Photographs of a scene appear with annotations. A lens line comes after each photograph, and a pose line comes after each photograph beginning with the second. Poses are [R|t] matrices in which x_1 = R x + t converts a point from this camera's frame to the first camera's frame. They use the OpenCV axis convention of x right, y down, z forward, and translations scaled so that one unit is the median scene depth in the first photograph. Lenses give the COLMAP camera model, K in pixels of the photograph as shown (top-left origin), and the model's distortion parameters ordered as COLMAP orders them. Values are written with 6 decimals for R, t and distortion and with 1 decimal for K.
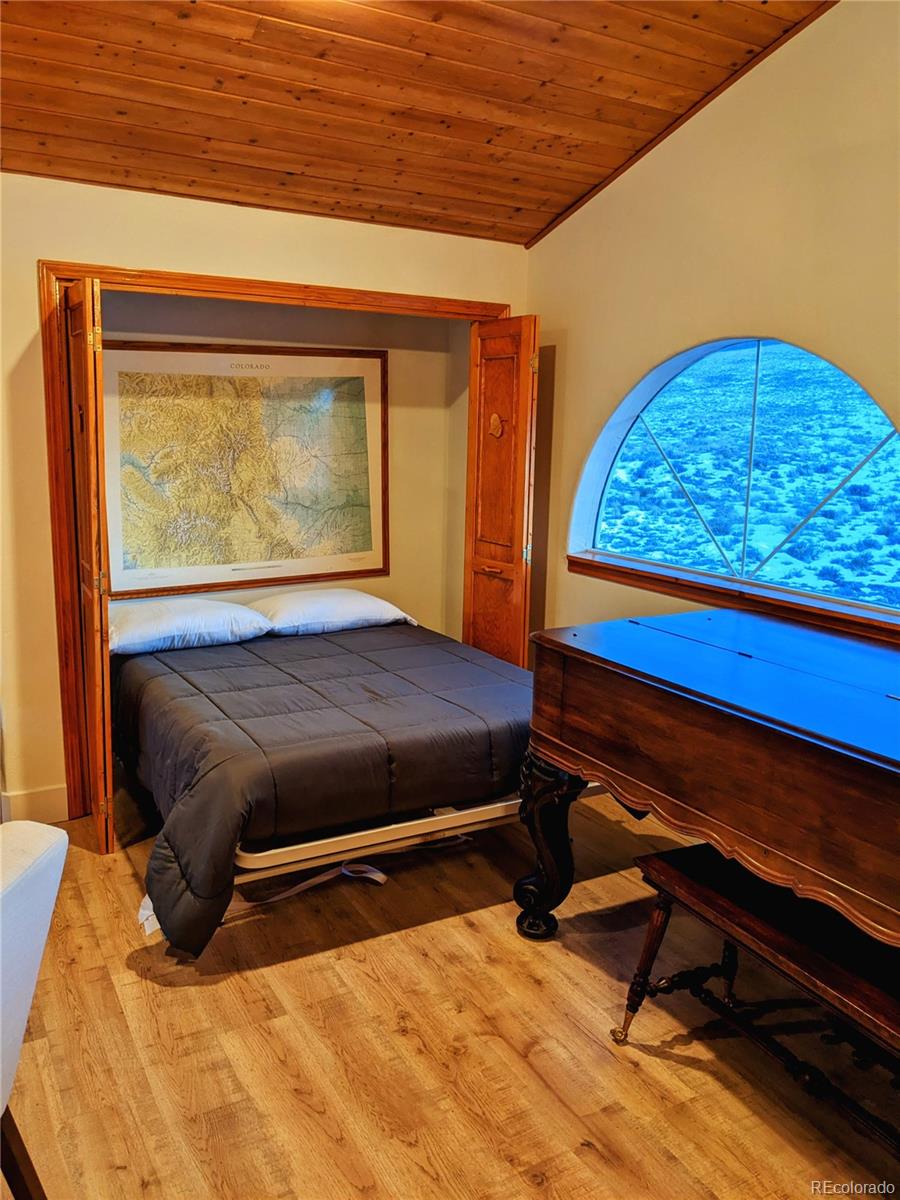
lens RADIAL K [[942.3, 0, 450.0], [0, 942.3, 600.0], [0, 0, 1]] dist [0.002672, 0.001913]
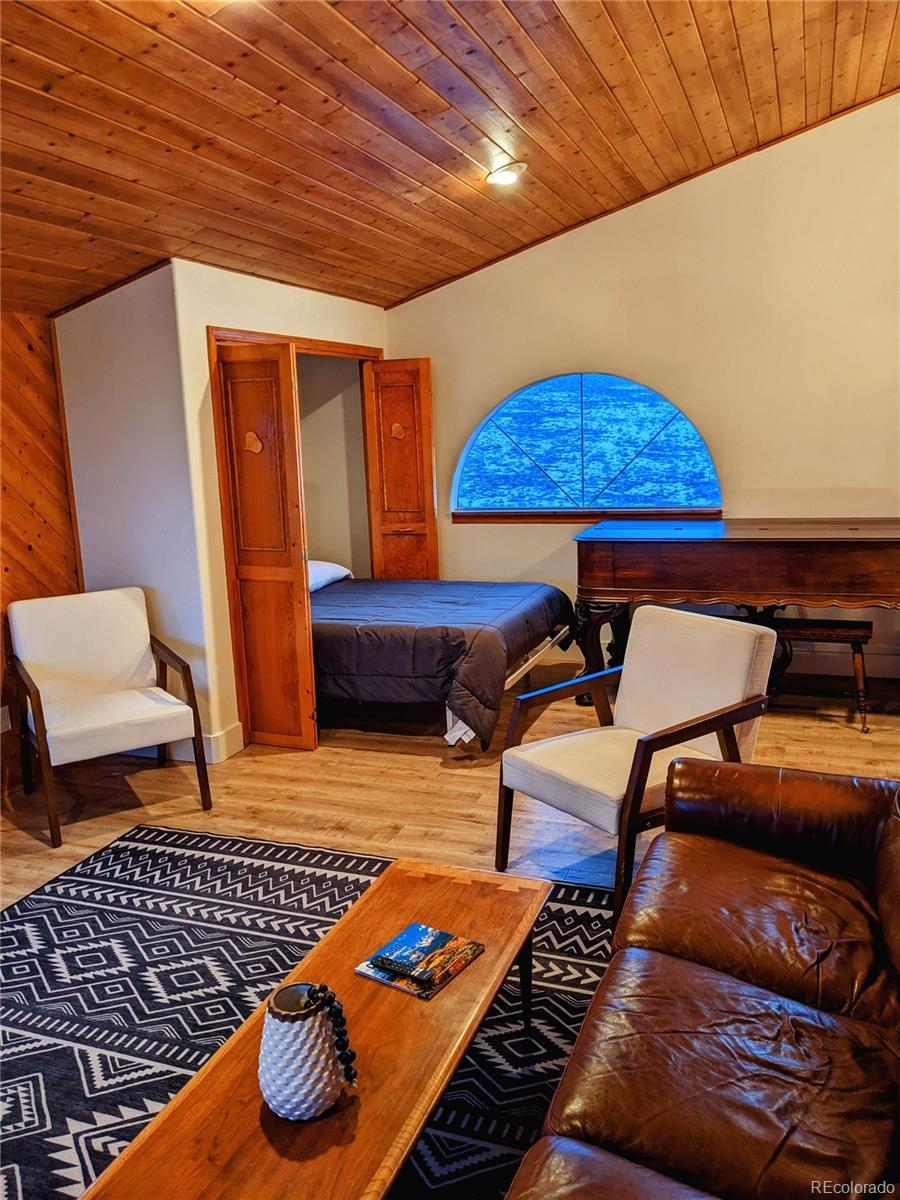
lens RADIAL K [[945.3, 0, 450.0], [0, 945.3, 600.0], [0, 0, 1]] dist [0.093053, 0.000231]
pose [[0.764282, -0.169764, 0.622136, -0.981054], [0.170452, 0.983598, 0.059001, 0.000757], [-0.621948, 0.060951, 0.780683, -0.226247]]
